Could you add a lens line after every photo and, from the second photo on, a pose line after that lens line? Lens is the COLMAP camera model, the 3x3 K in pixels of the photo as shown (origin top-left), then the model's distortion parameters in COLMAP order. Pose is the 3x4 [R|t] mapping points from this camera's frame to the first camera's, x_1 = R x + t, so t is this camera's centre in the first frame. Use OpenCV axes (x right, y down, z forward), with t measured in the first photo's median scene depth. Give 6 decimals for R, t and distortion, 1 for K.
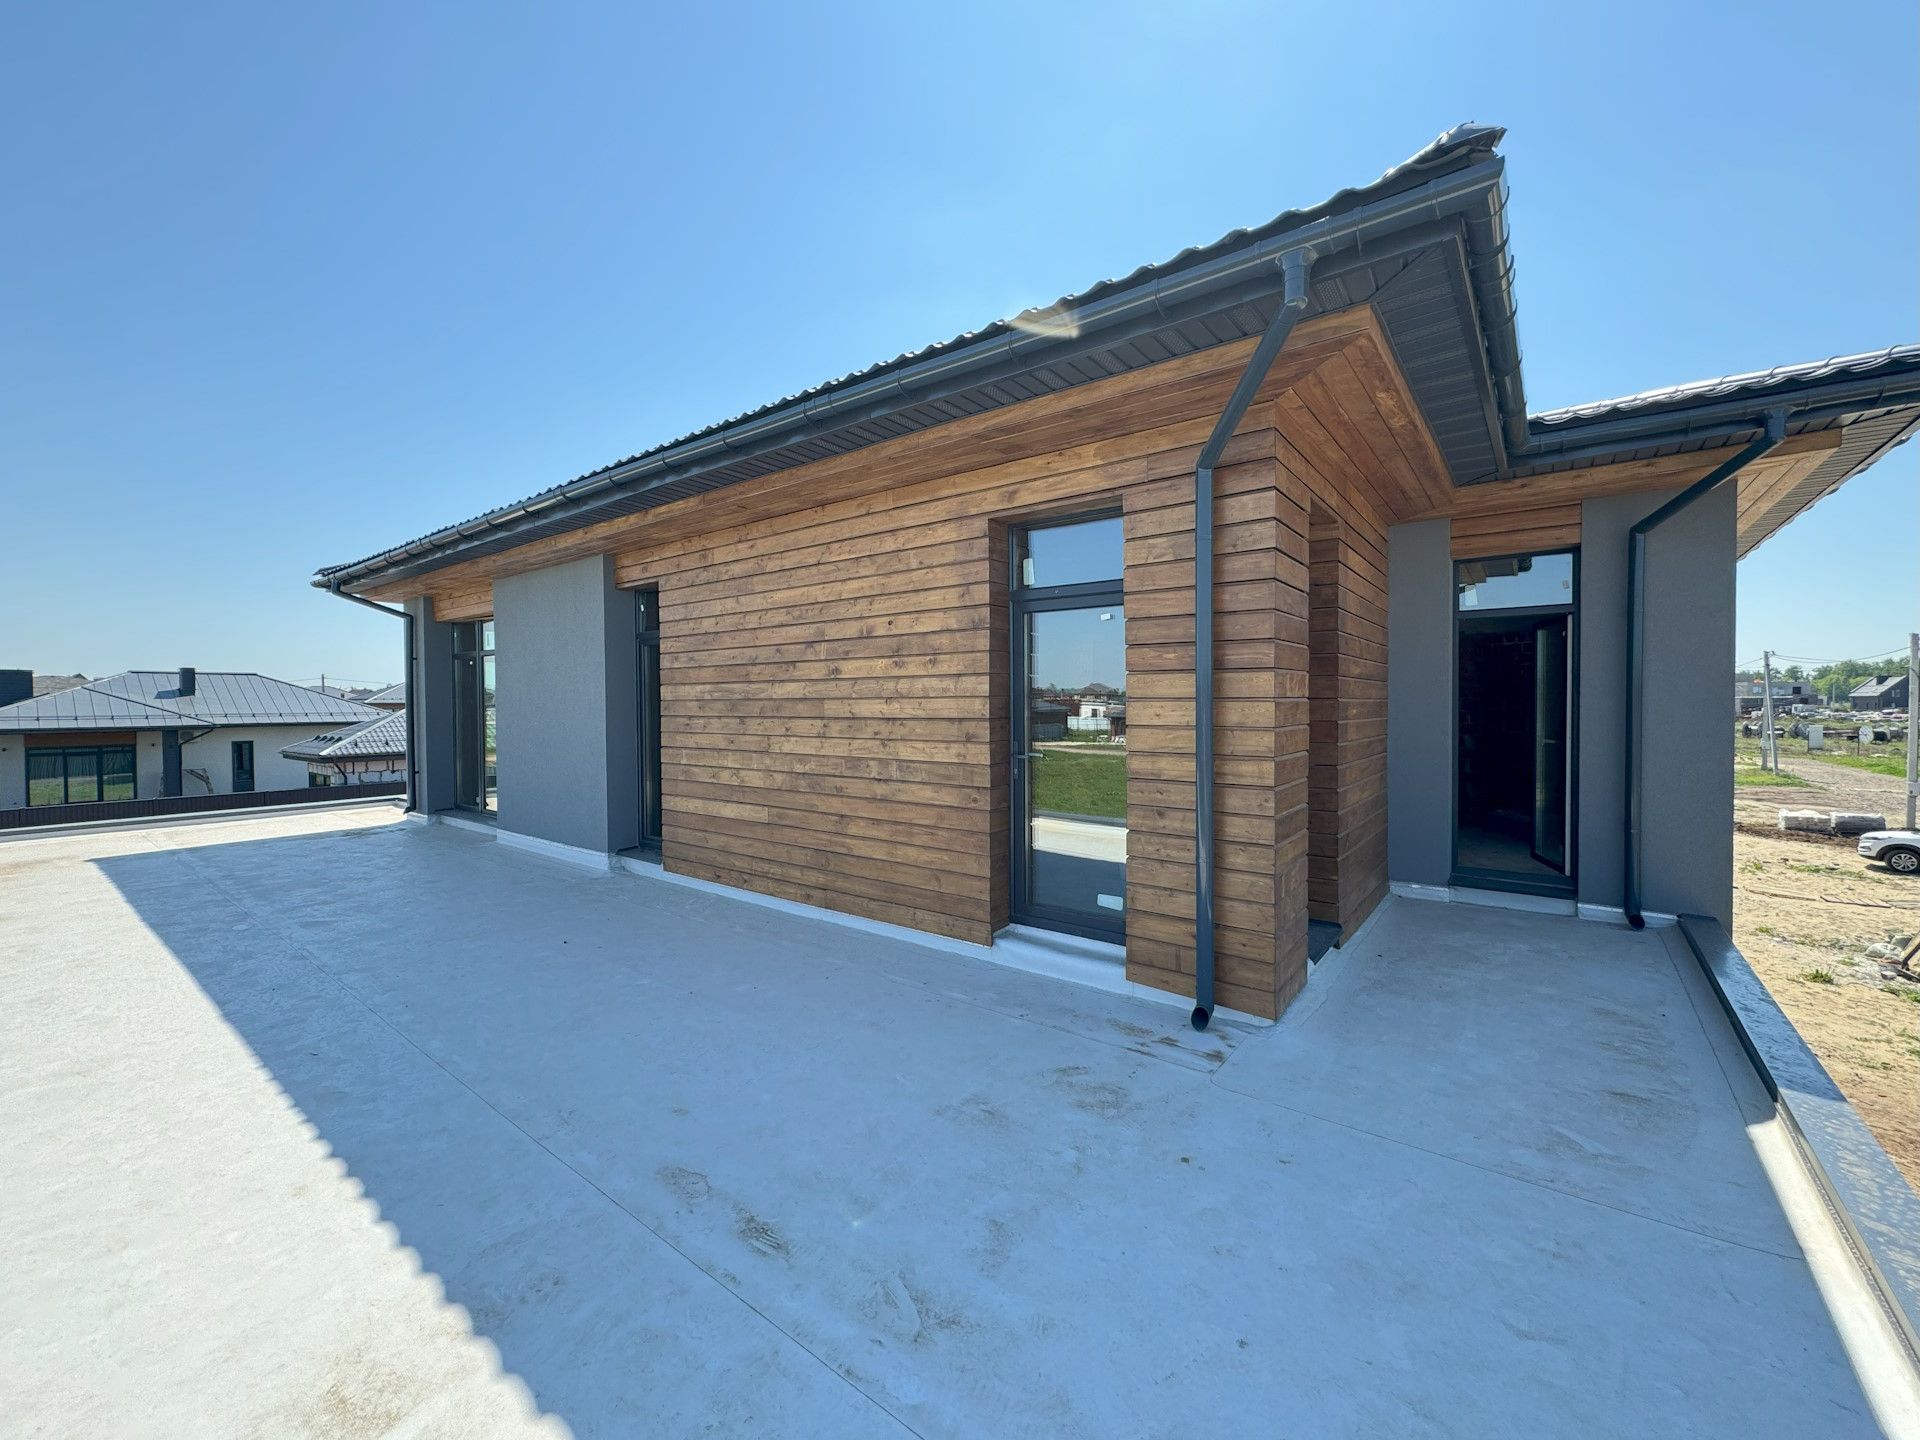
lens RADIAL K [[797.1, 0, 954.9], [0, 797.1, 700.2], [0, 0, 1]] dist [-0.001003, -0.000157]
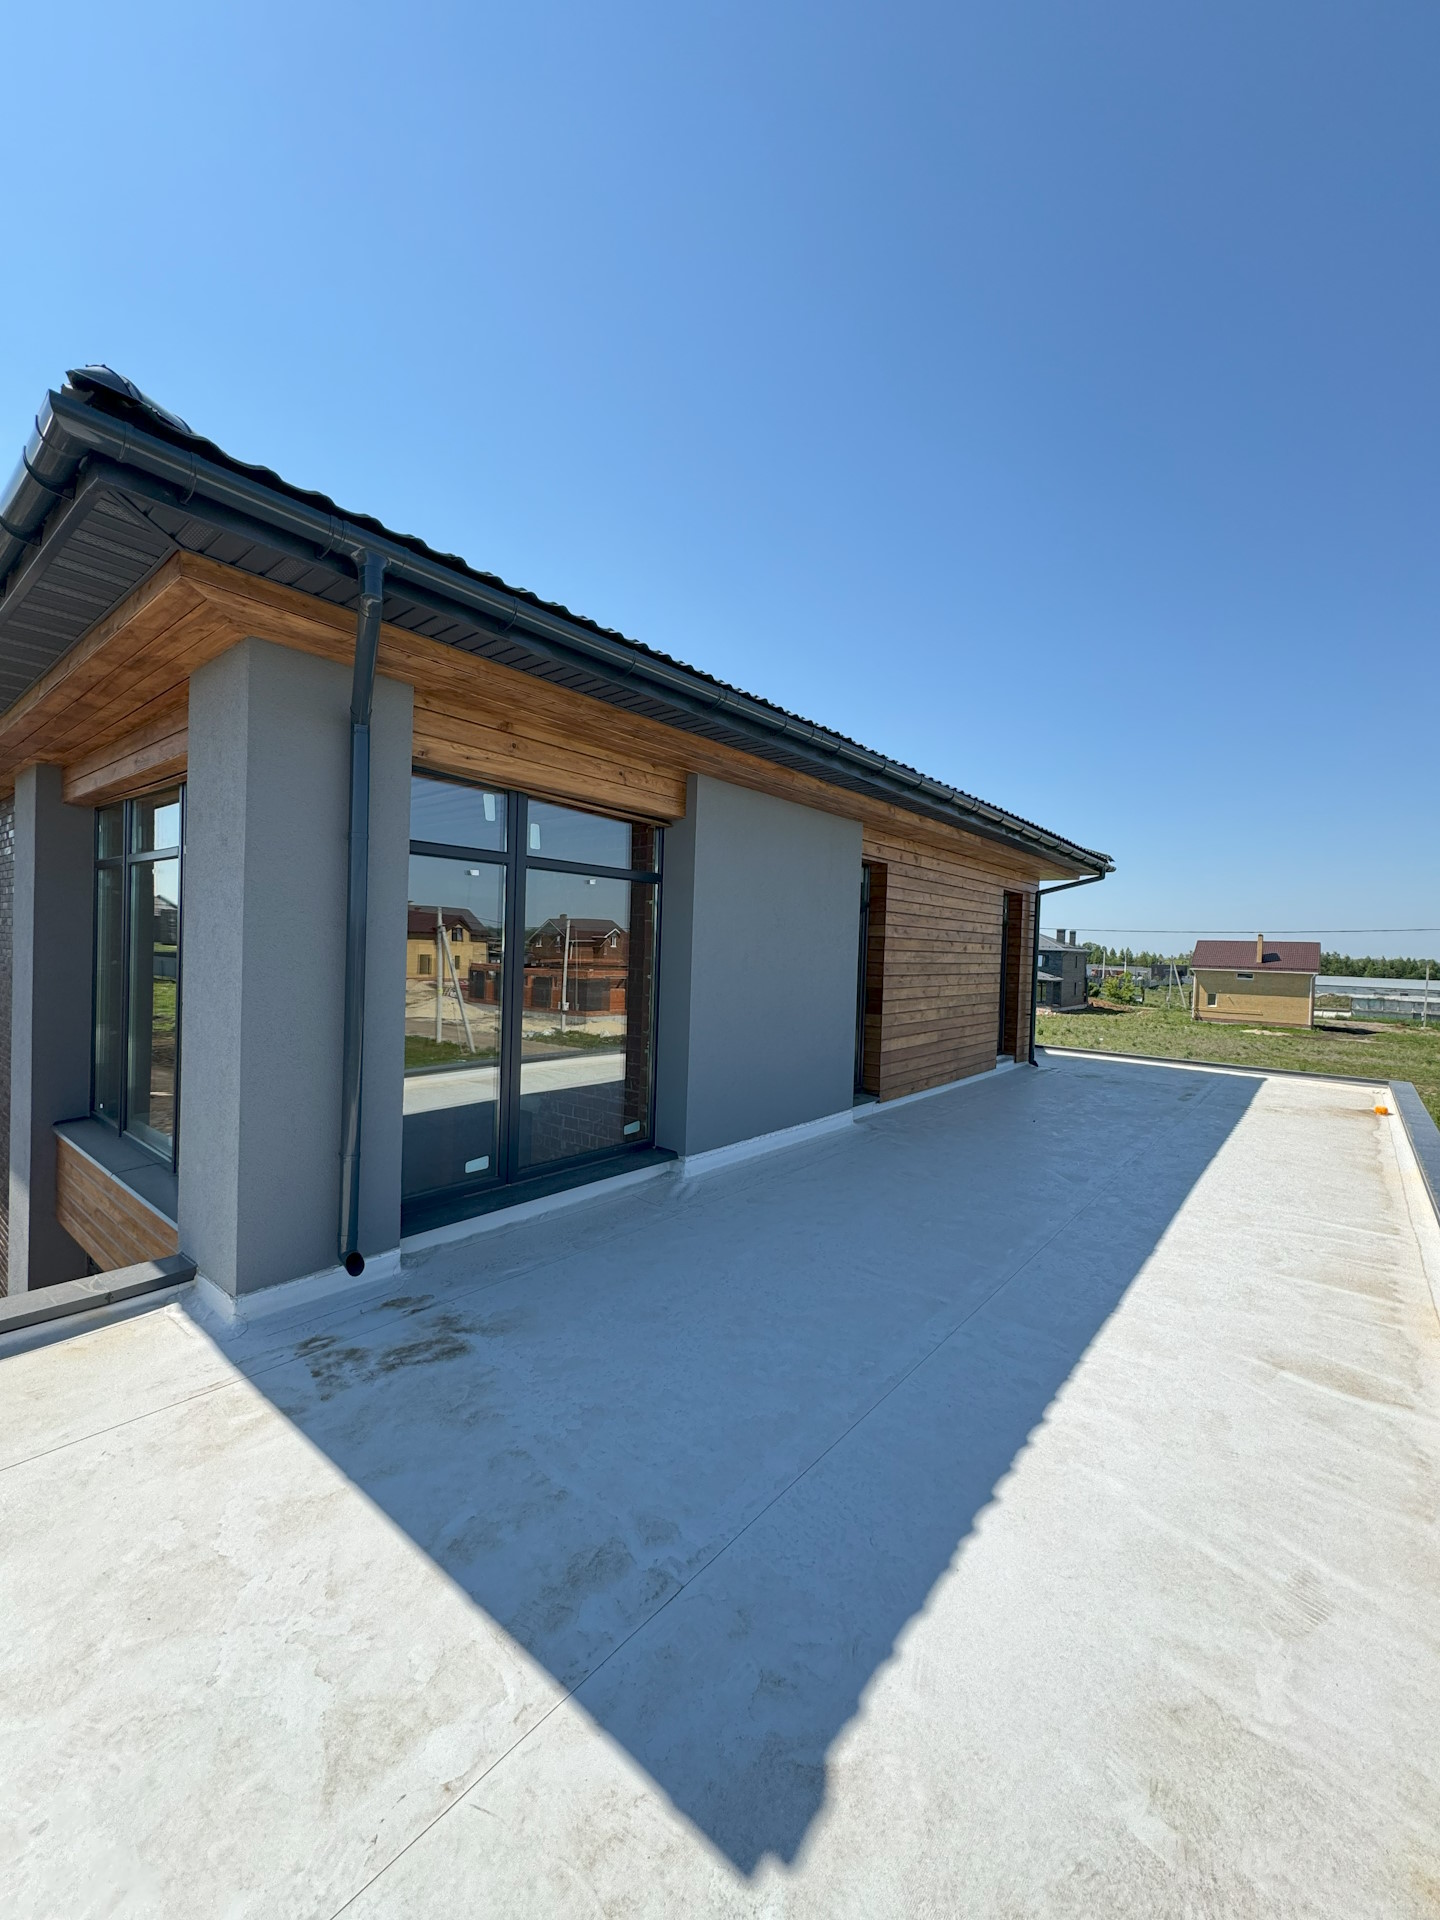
lens RADIAL K [[760.9, 0, 720.0], [0, 760.9, 960.0], [0, 0, 1]] dist [-0.000455, 0.000032]
pose [[0.037502, 0.010529, 0.999241, -1.651612], [-0.010218, 0.999896, -0.010152, 0.011338], [-0.999244, -0.009829, 0.037606, 1.294622]]
